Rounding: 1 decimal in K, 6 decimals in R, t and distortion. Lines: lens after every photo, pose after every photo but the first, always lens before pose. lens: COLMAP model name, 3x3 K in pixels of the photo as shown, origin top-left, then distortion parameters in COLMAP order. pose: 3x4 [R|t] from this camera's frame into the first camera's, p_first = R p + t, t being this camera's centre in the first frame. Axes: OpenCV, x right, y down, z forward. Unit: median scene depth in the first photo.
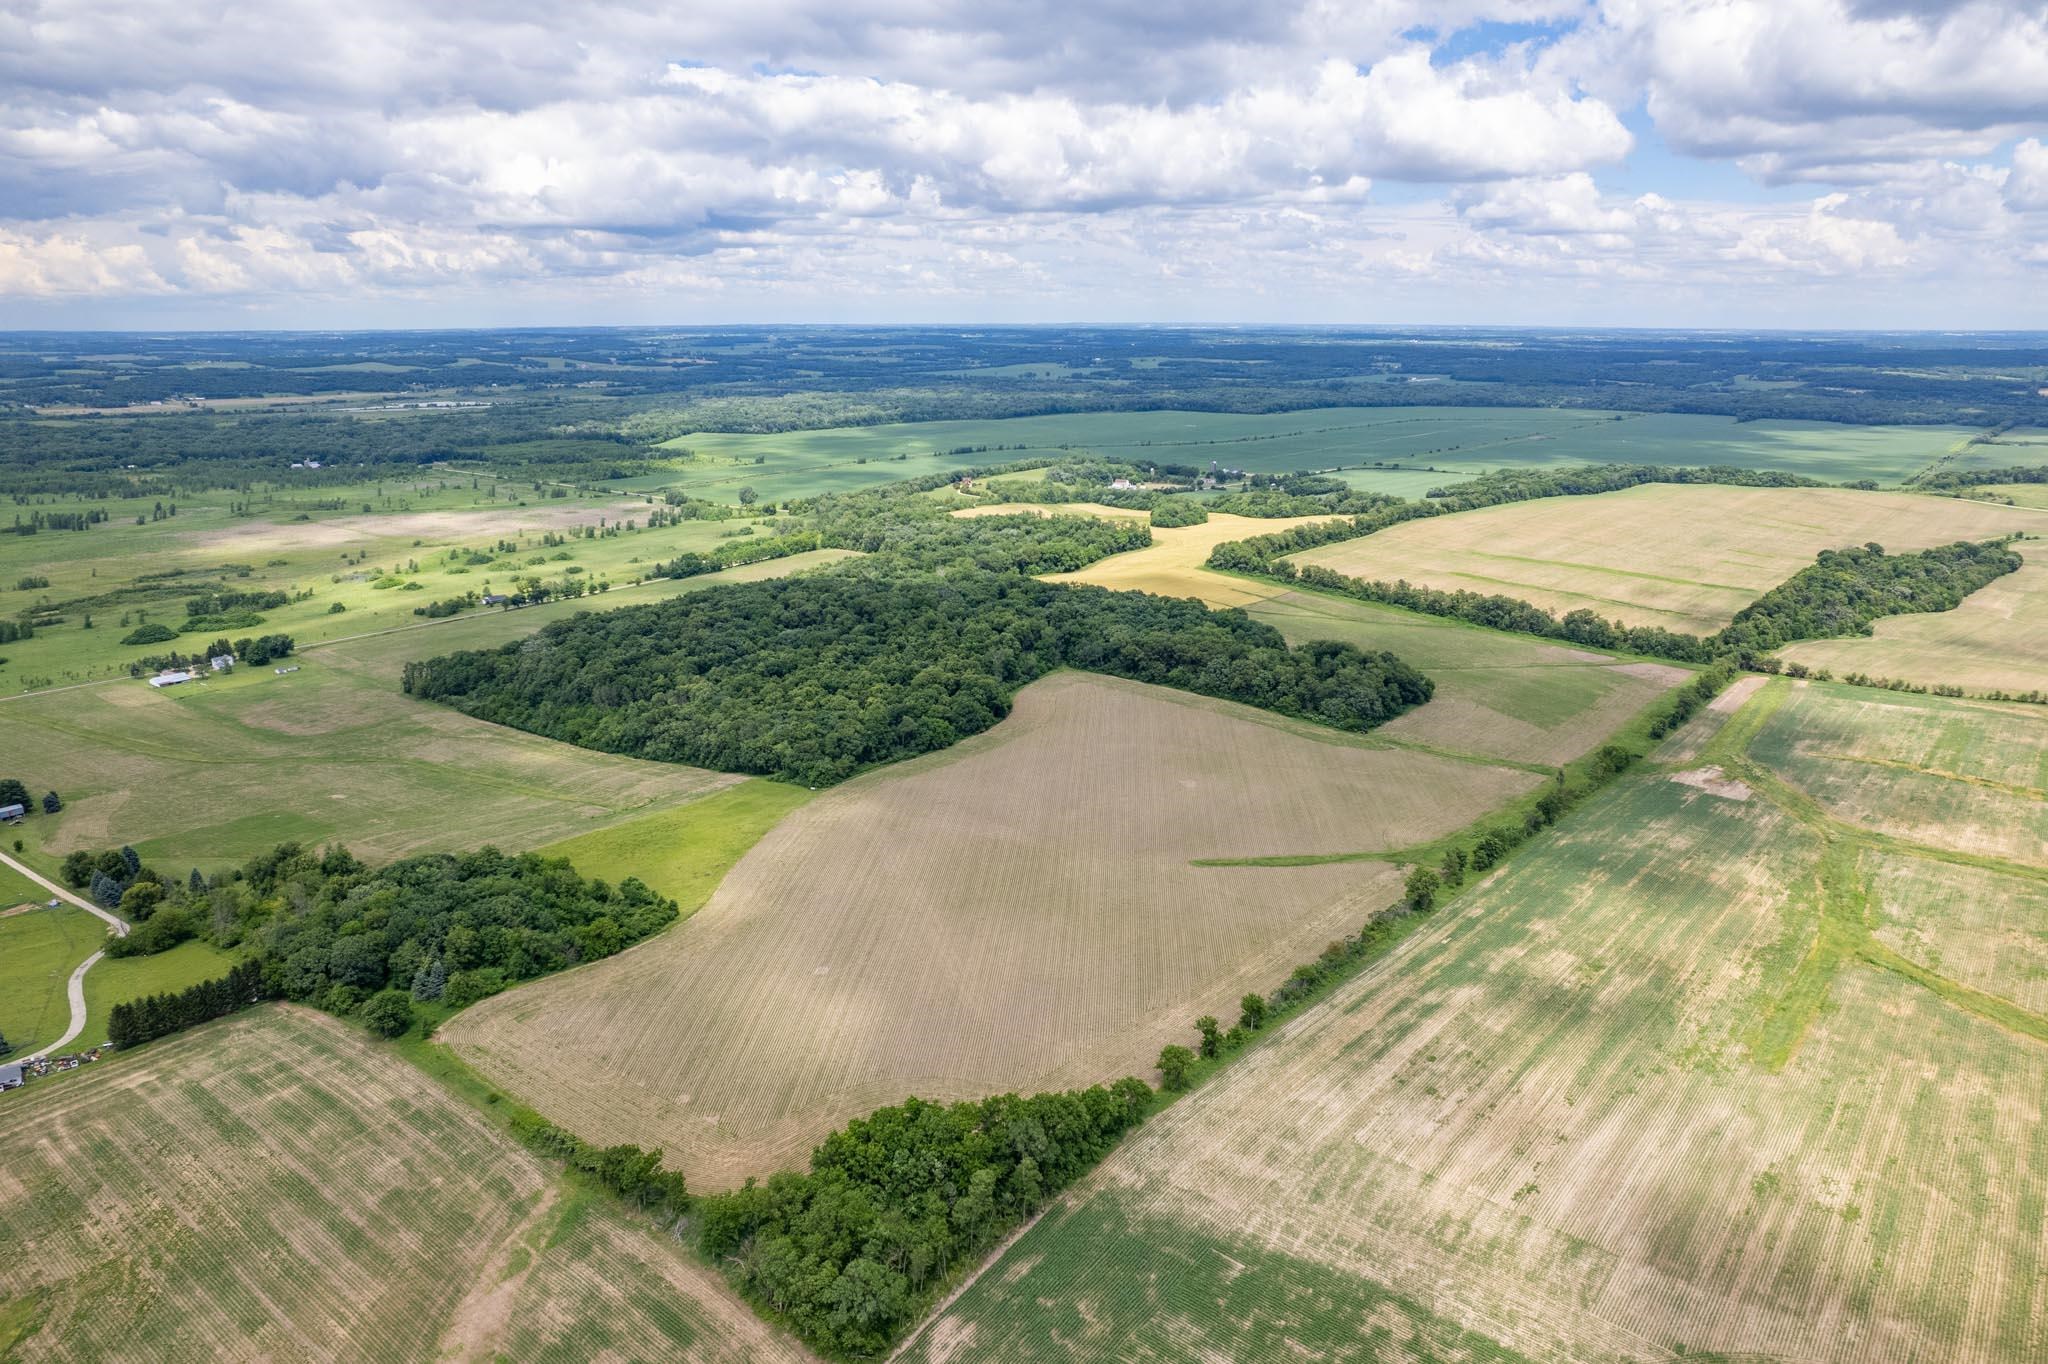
lens RADIAL K [[1367.5, 0, 1024.0], [0, 1367.5, 682.0], [0, 0, 1]] dist [-0.061172, 0.001825]
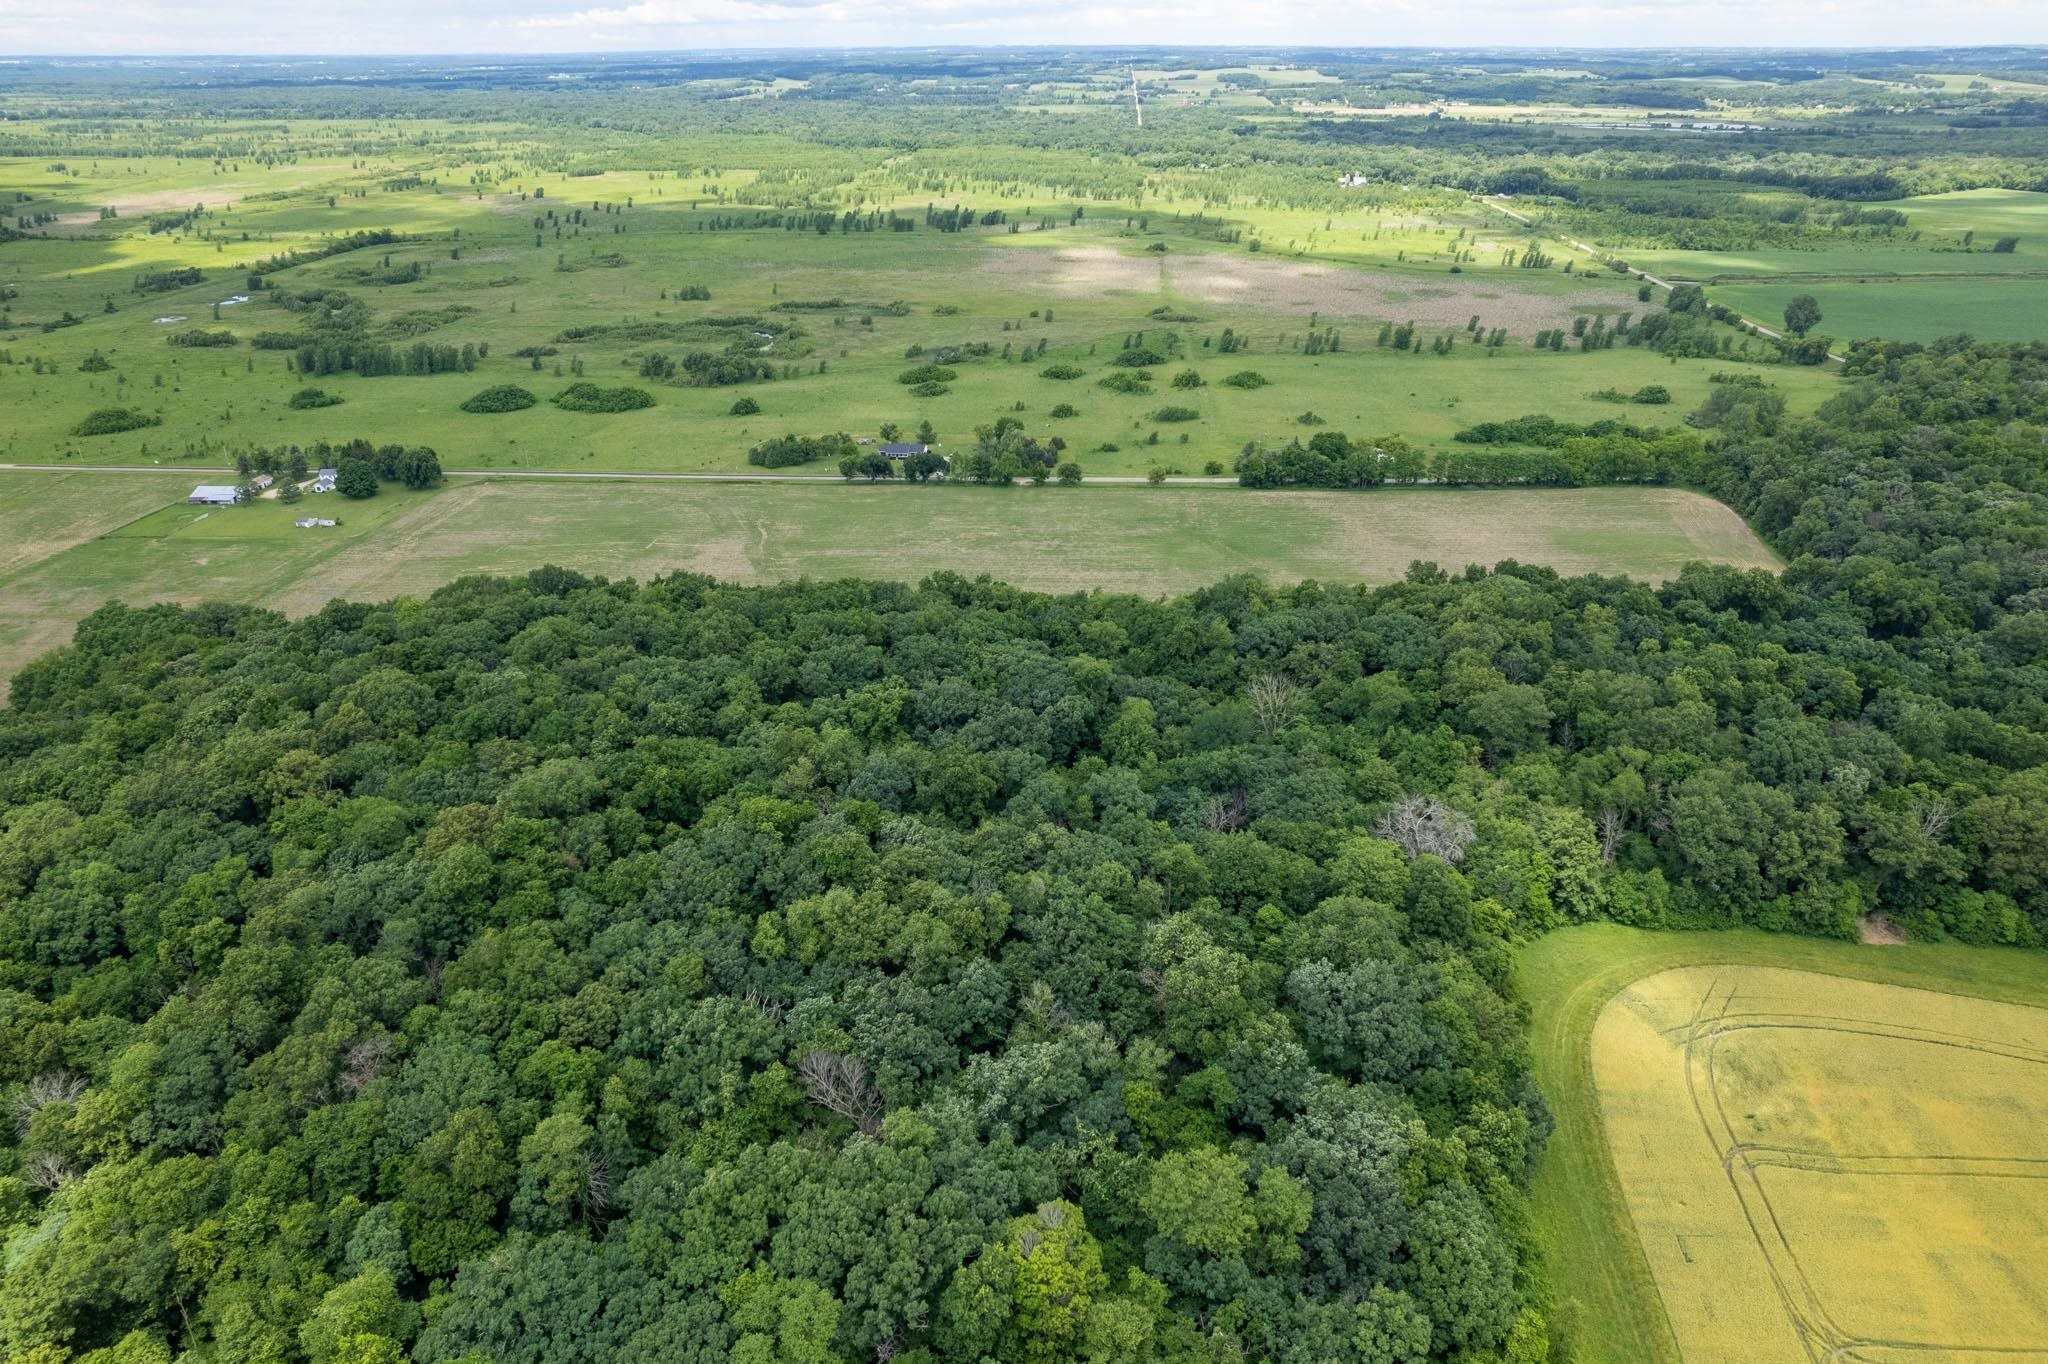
lens RADIAL K [[1353.1, 0, 1032.9], [0, 1353.1, 690.3], [0, 0, 1]] dist [-0.079325, 0.070420]
pose [[0.581345, 0.353667, -0.732773, 0.065739], [-0.206495, 0.935237, 0.287562, -0.171966], [0.787018, -0.015858, 0.616726, 0.921173]]
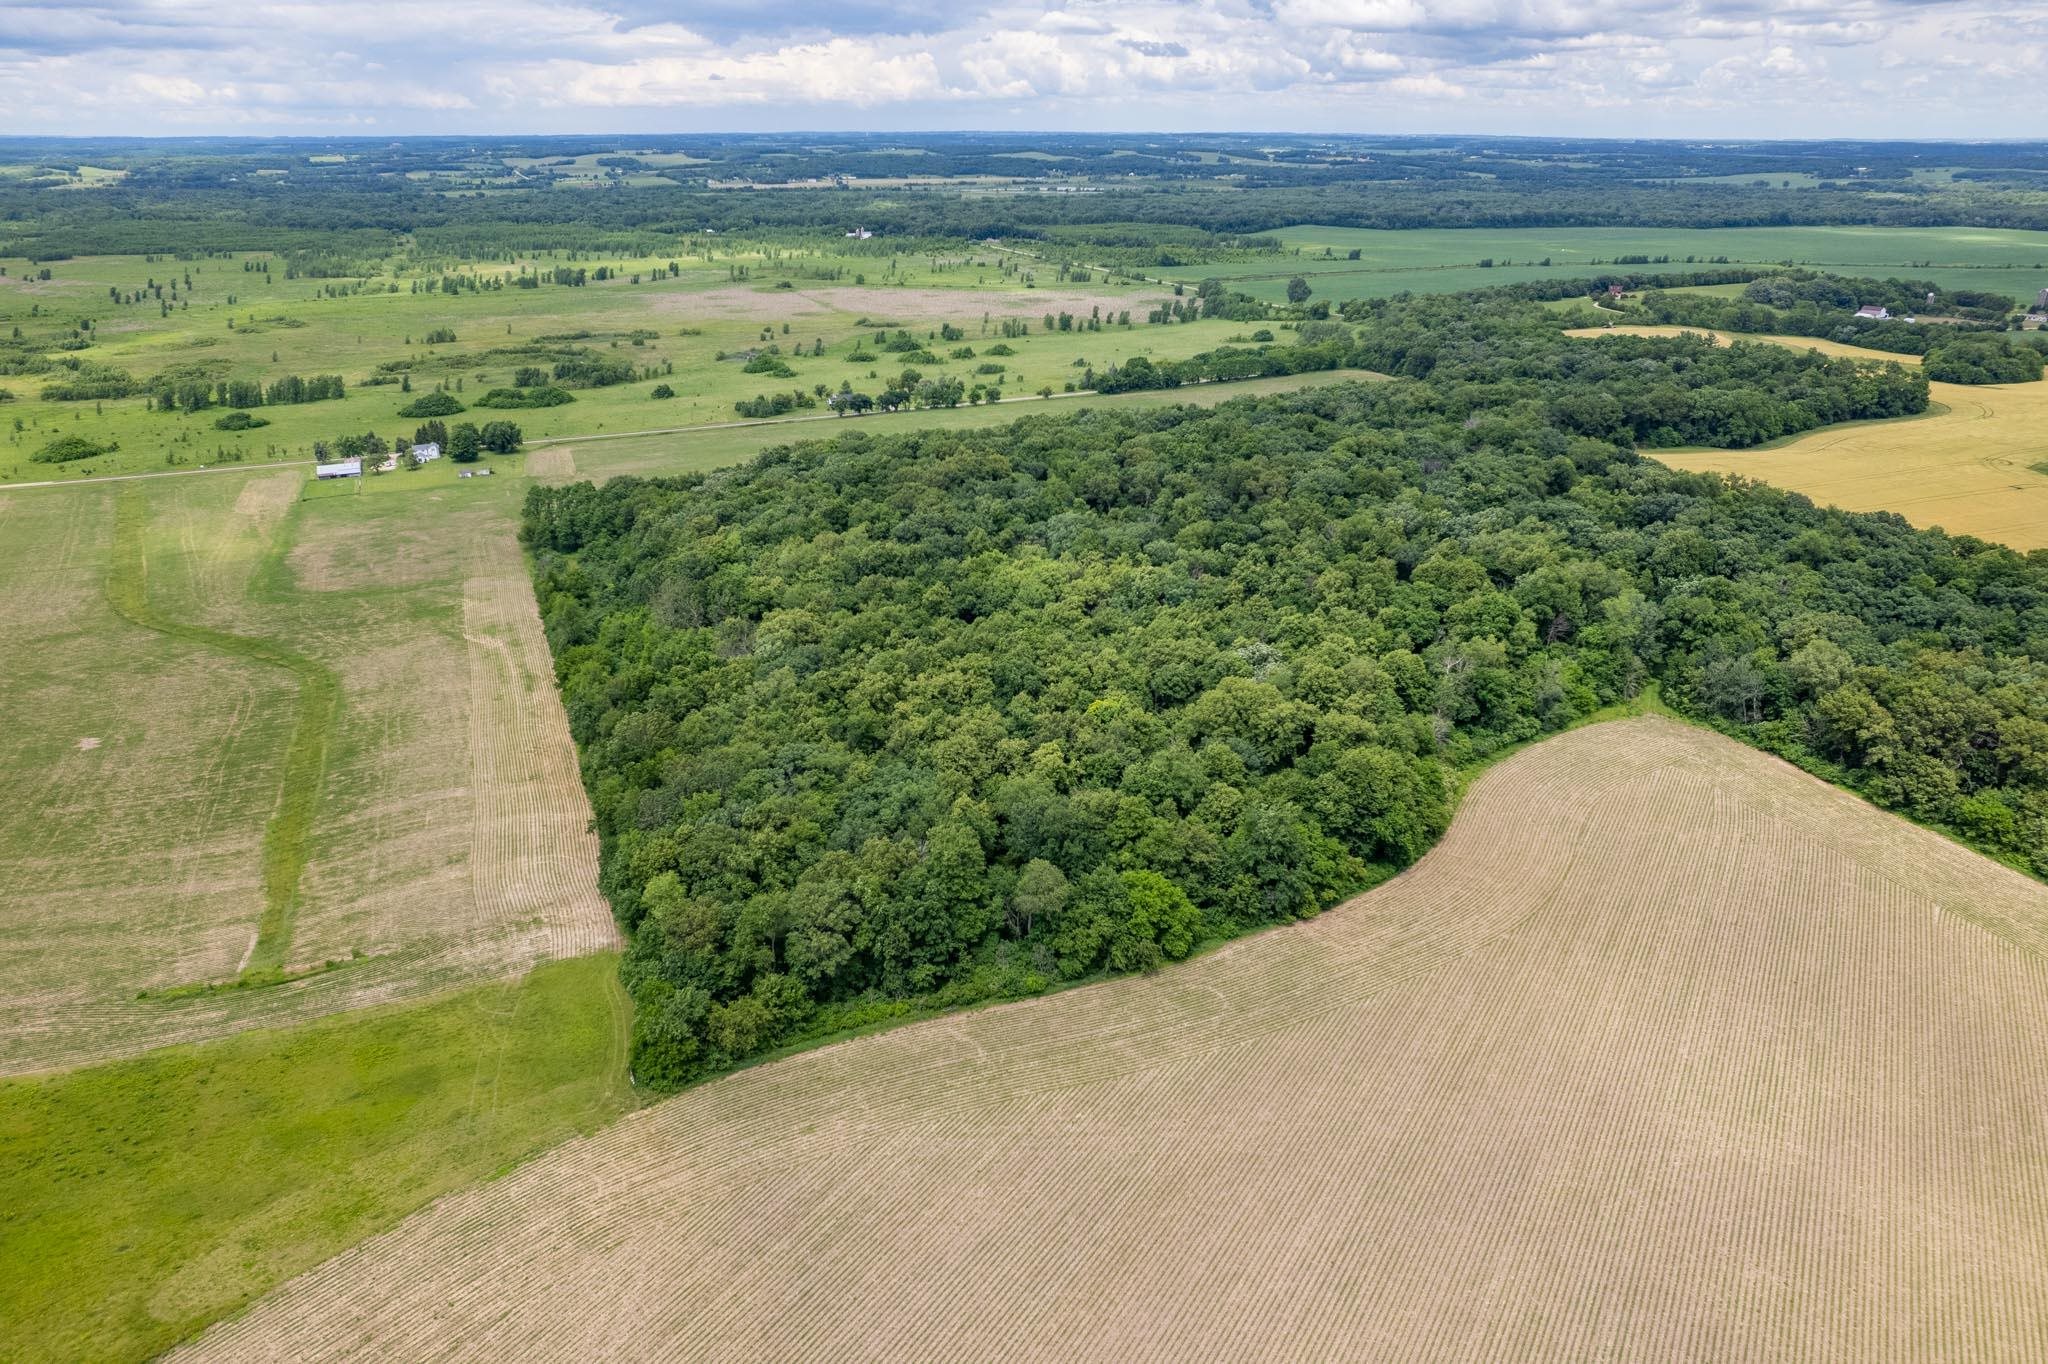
lens RADIAL K [[1353.1, 0, 1032.9], [0, 1353.1, 690.3], [0, 0, 1]] dist [-0.079325, 0.070420]
pose [[0.888926, 0.179243, -0.421524, 0.029044], [-0.121029, 0.979462, 0.161262, -0.047462], [0.441772, -0.092333, 0.892363, 0.509544]]
